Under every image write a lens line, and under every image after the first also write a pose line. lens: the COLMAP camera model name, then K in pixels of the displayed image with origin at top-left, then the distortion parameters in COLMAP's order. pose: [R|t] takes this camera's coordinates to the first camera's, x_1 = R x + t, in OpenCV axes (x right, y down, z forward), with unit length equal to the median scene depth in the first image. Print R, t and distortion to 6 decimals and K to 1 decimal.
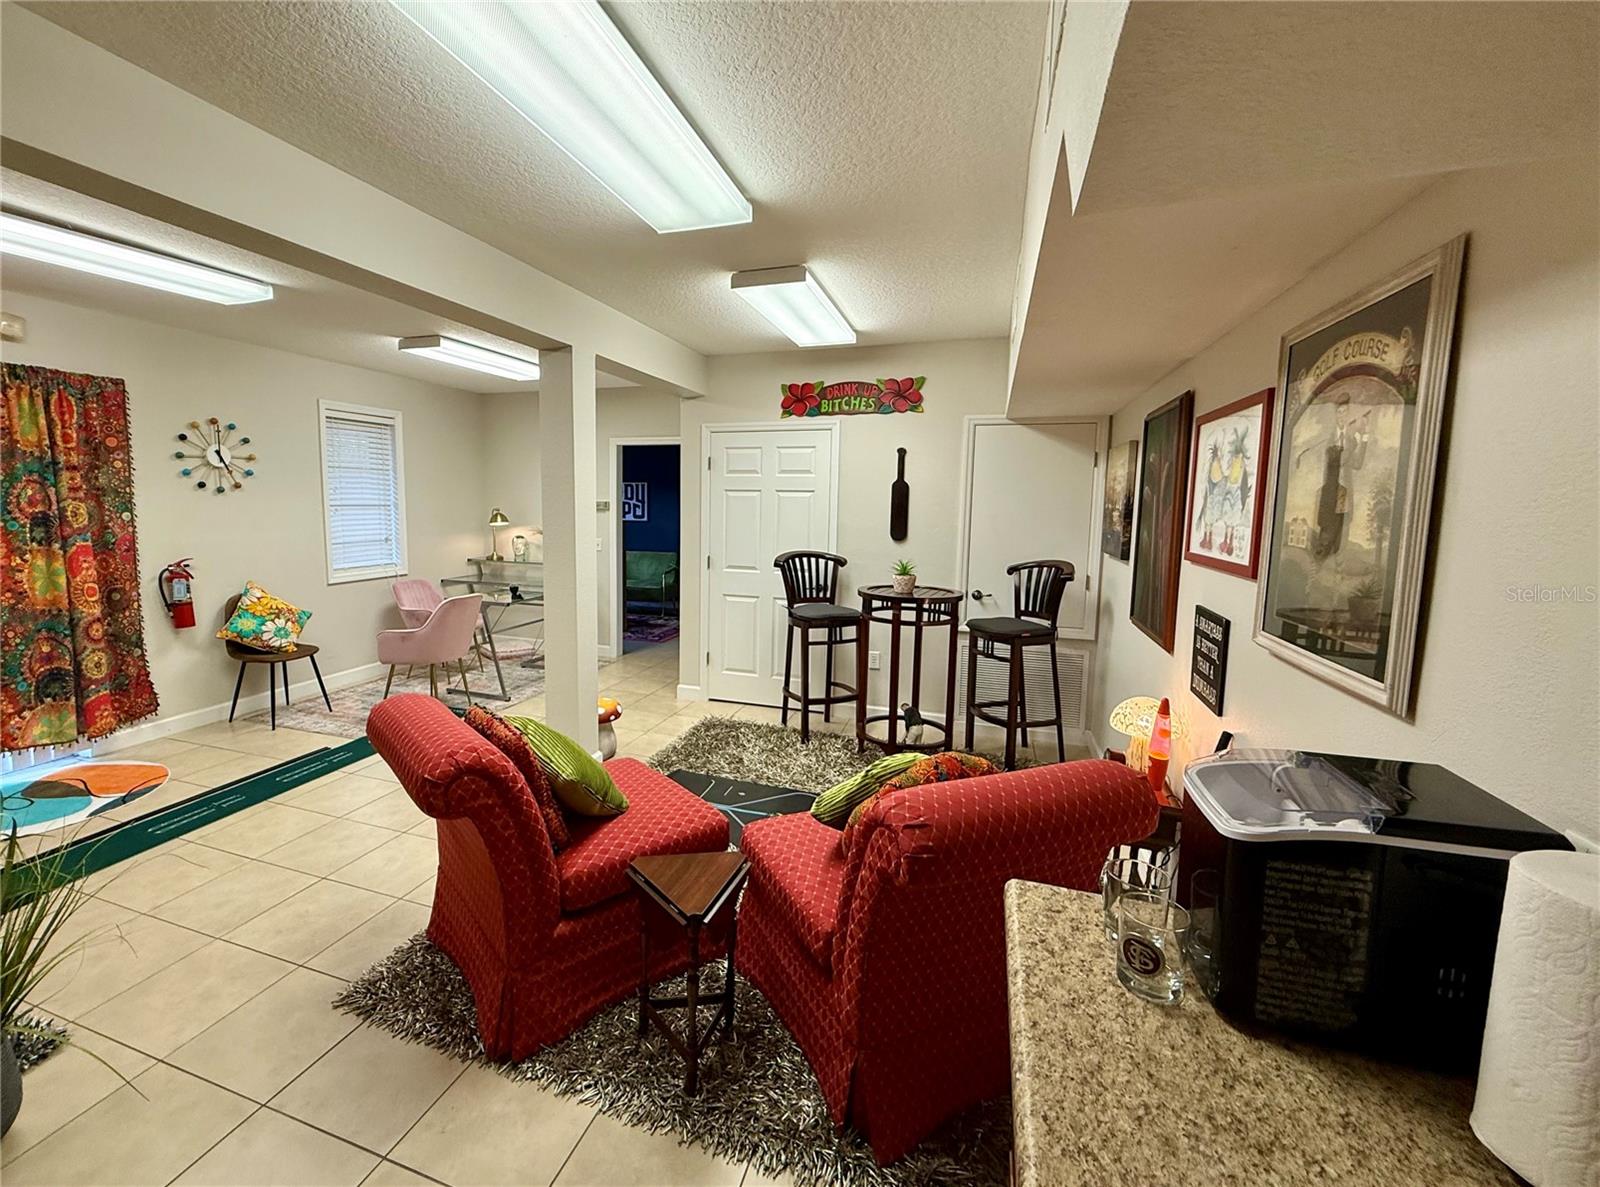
lens RADIAL K [[672.4, 0, 738.2], [0, 672.4, 574.5], [0, 0, 1]] dist [0.000190, -0.000040]
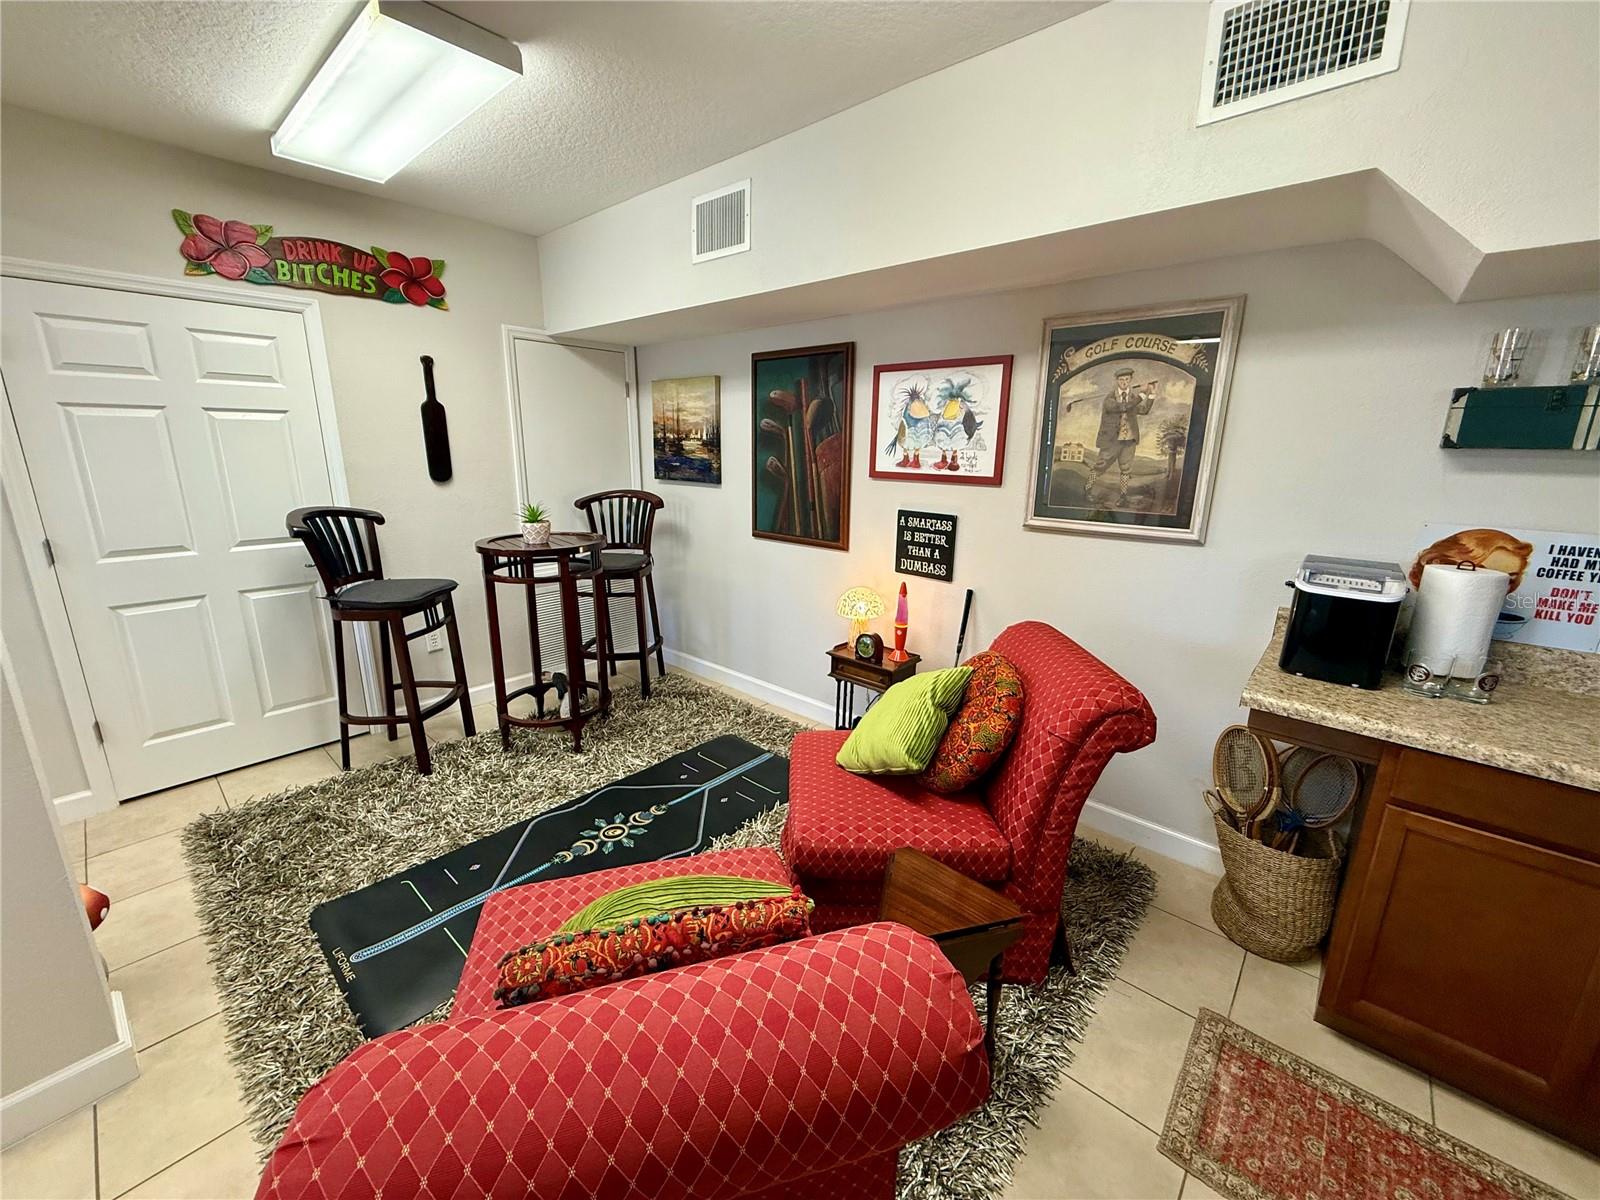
lens RADIAL K [[635.8, 0, 800.0], [0, 635.8, 600.0], [0, 0, 1]] dist [-0.000699, -0.000212]
pose [[0.374736, -0.232552, 0.897492, -0.319795], [0.093851, 0.972574, 0.212821, -0.037498], [-0.922369, 0.004479, 0.386283, 0.364392]]
